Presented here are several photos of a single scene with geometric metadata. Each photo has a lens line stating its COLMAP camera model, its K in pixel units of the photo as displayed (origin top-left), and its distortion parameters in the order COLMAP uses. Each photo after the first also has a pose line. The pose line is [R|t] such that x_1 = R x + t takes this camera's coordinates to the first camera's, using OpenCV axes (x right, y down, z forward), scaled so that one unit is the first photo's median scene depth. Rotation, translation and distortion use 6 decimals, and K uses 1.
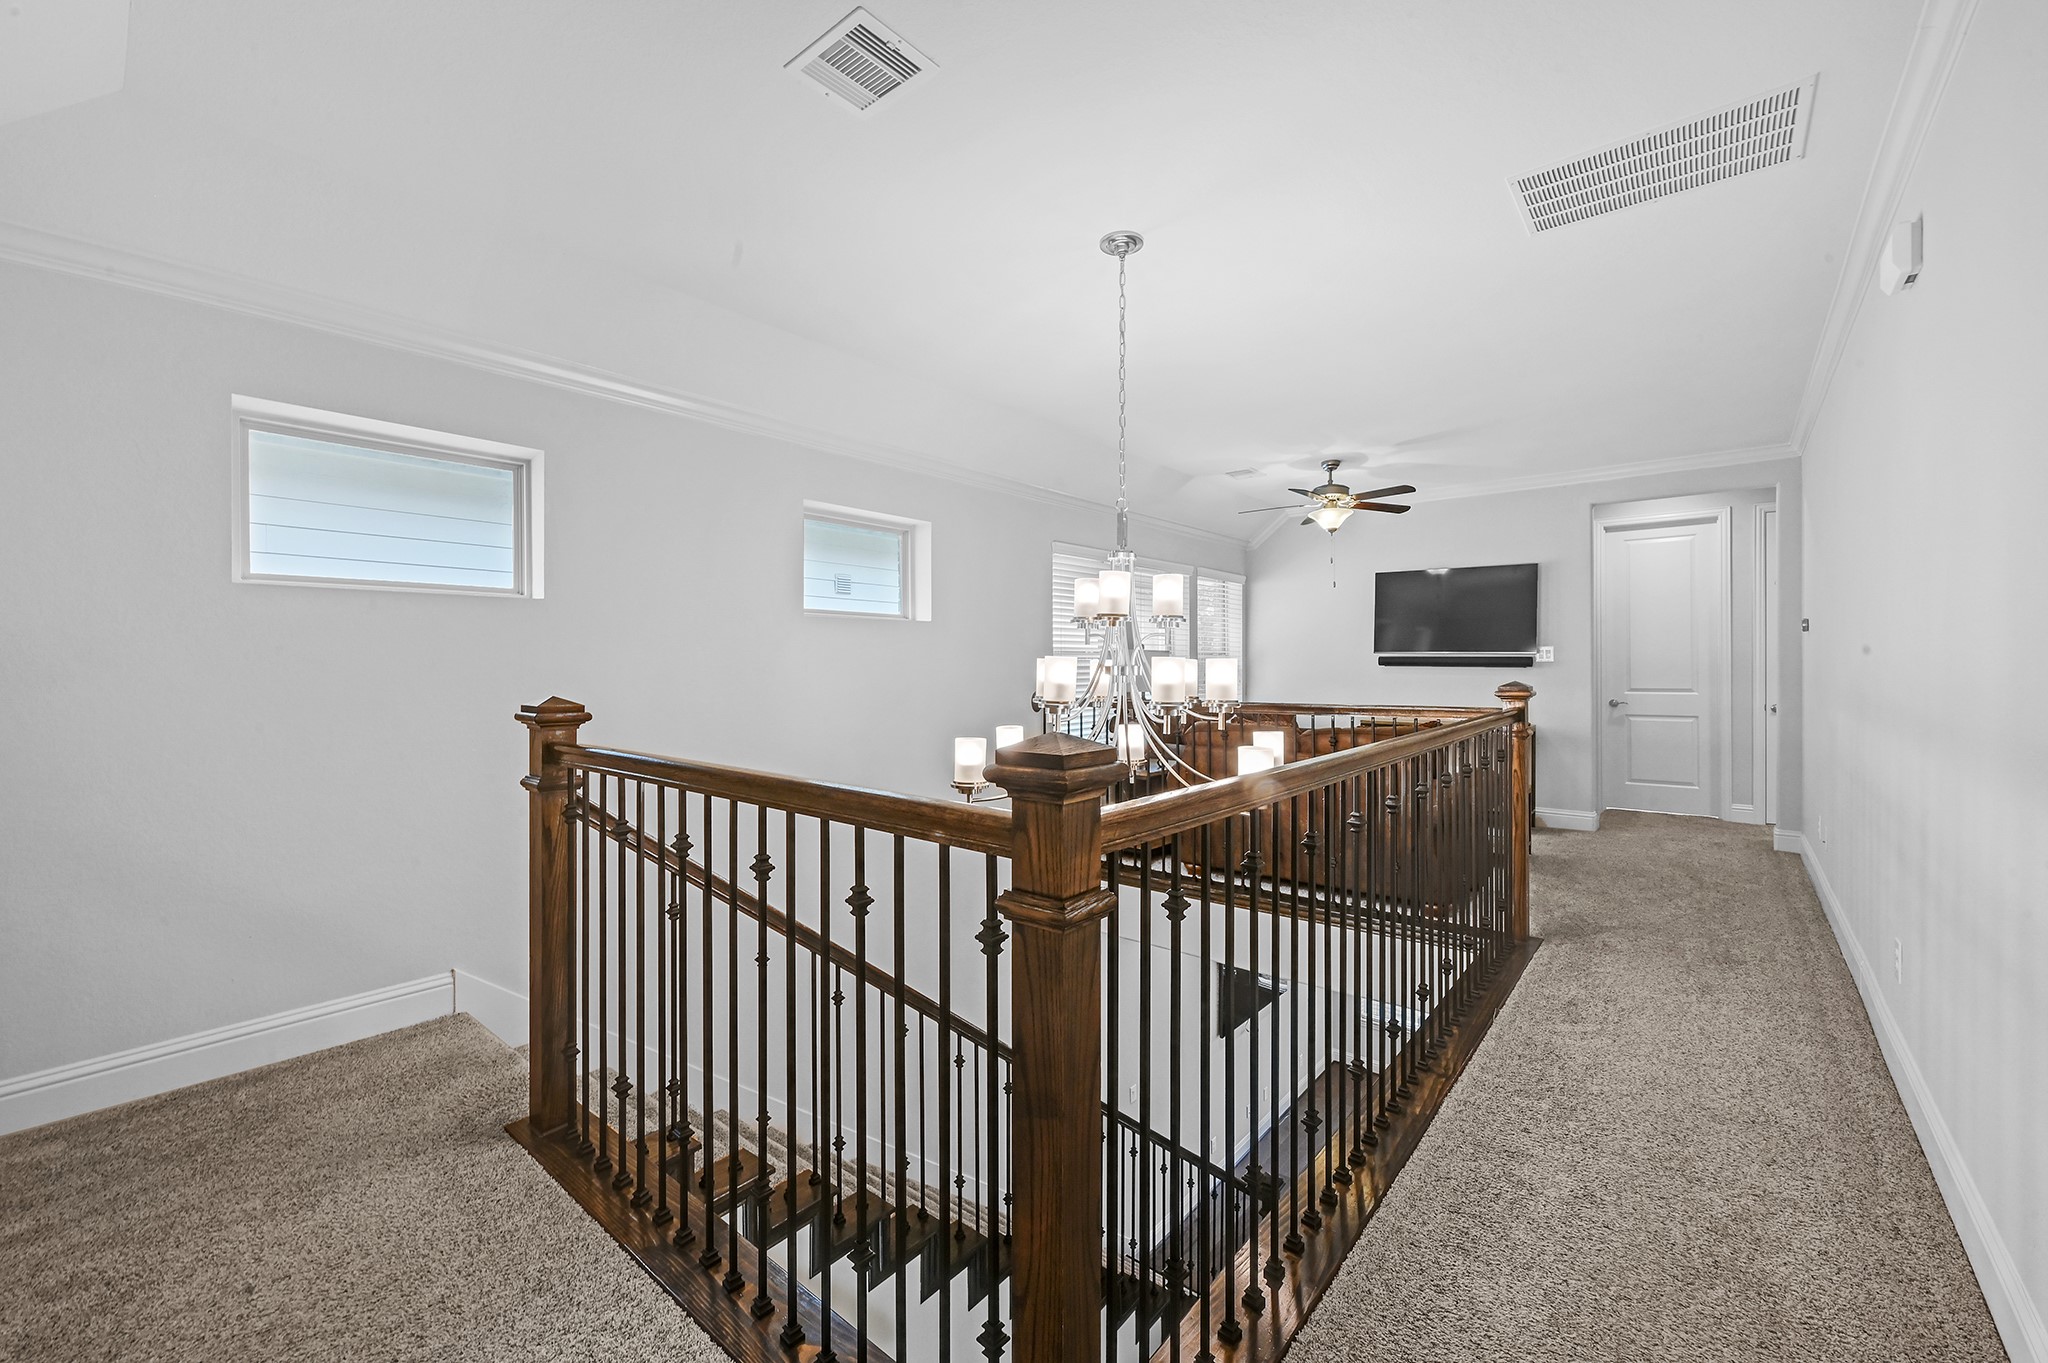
lens RADIAL K [[832.3, 0, 1027.7], [0, 832.3, 671.6], [0, 0, 1]] dist [-0.000075, 0.000175]
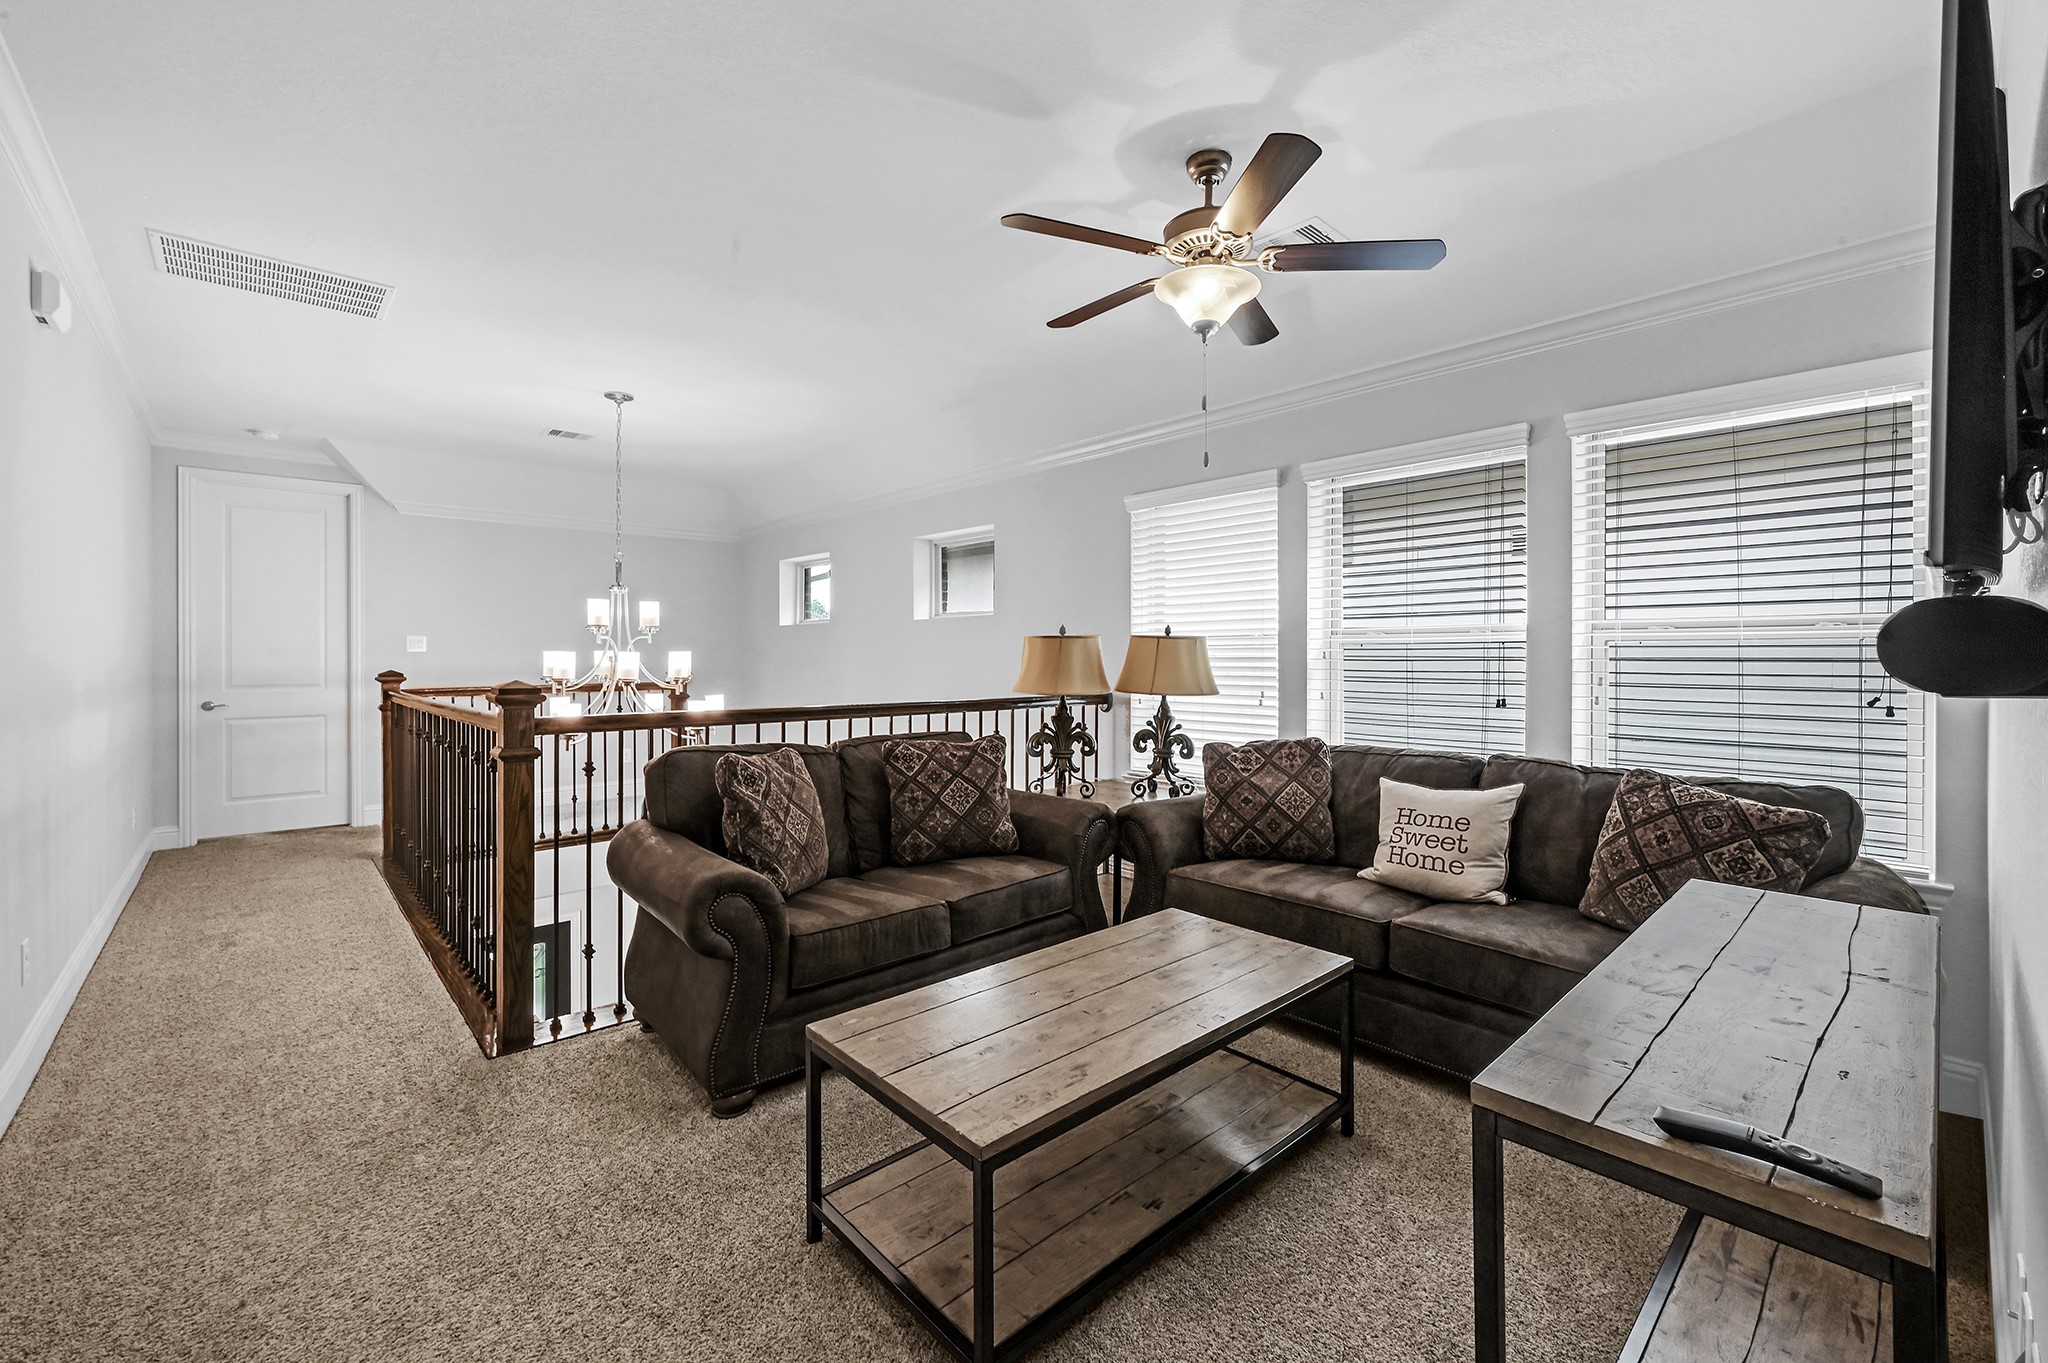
lens RADIAL K [[833.1, 0, 1025.3], [0, 833.1, 654.5], [0, 0, 1]] dist [-0.000677, -0.000006]
pose [[-0.134777, 0.003364, -0.990870, 0.716400], [-0.006918, 0.999967, 0.004335, -0.008985], [0.990852, 0.007439, -0.134749, 0.885118]]
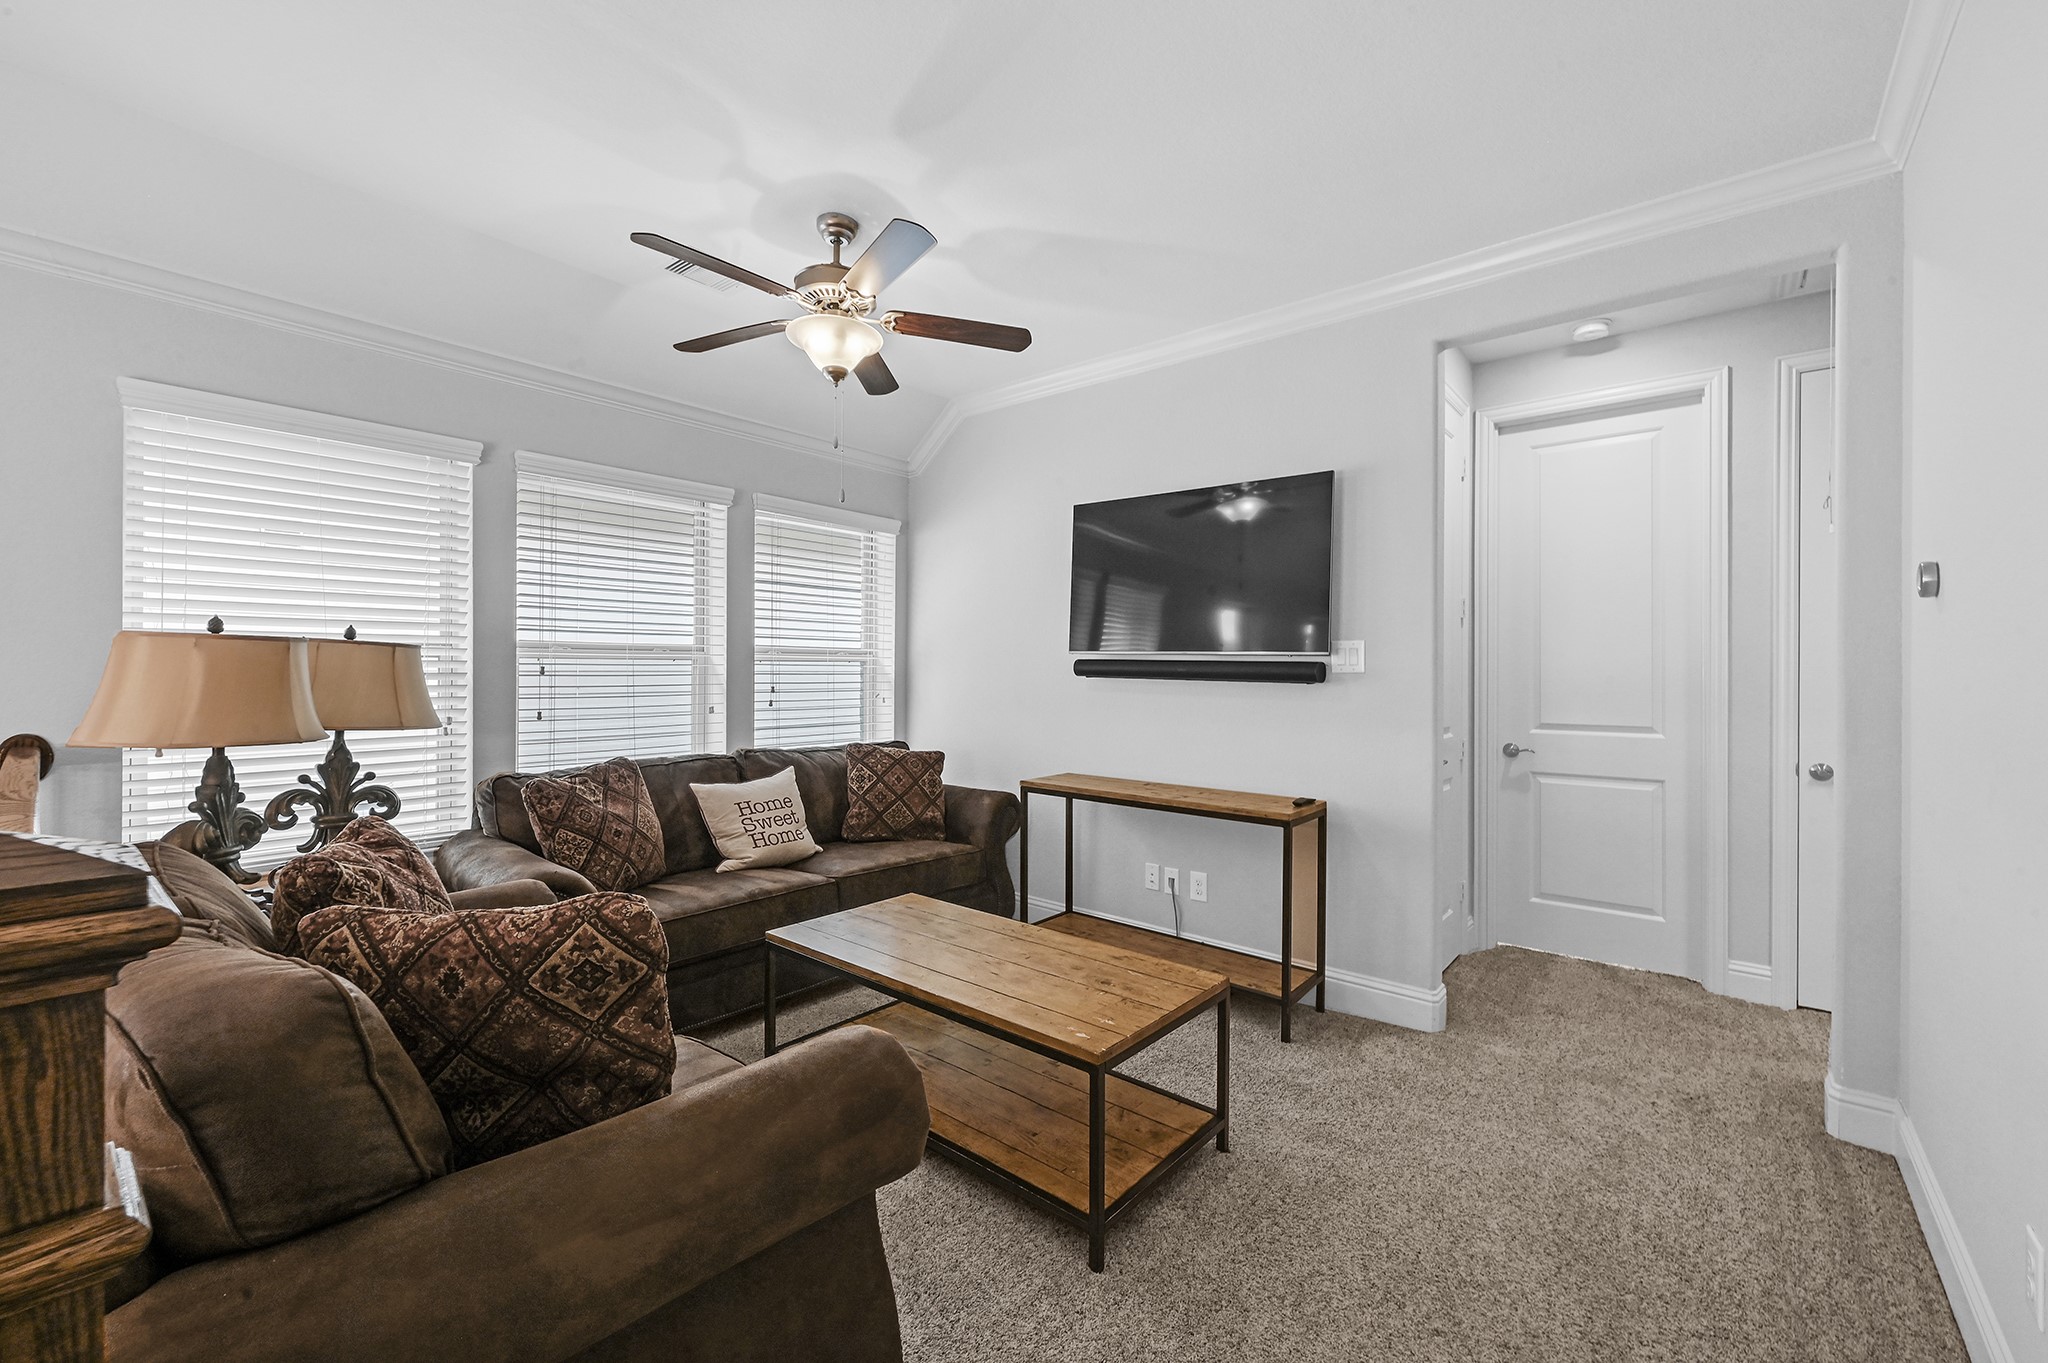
lens RADIAL K [[832.3, 0, 1027.7], [0, 832.3, 671.6], [0, 0, 1]] dist [-0.000075, 0.000175]
pose [[0.999948, 0.010150, -0.000011, 0.428908], [-0.010150, 0.999931, -0.005867, -0.007099], [-0.000048, 0.005867, 0.999983, 0.505635]]
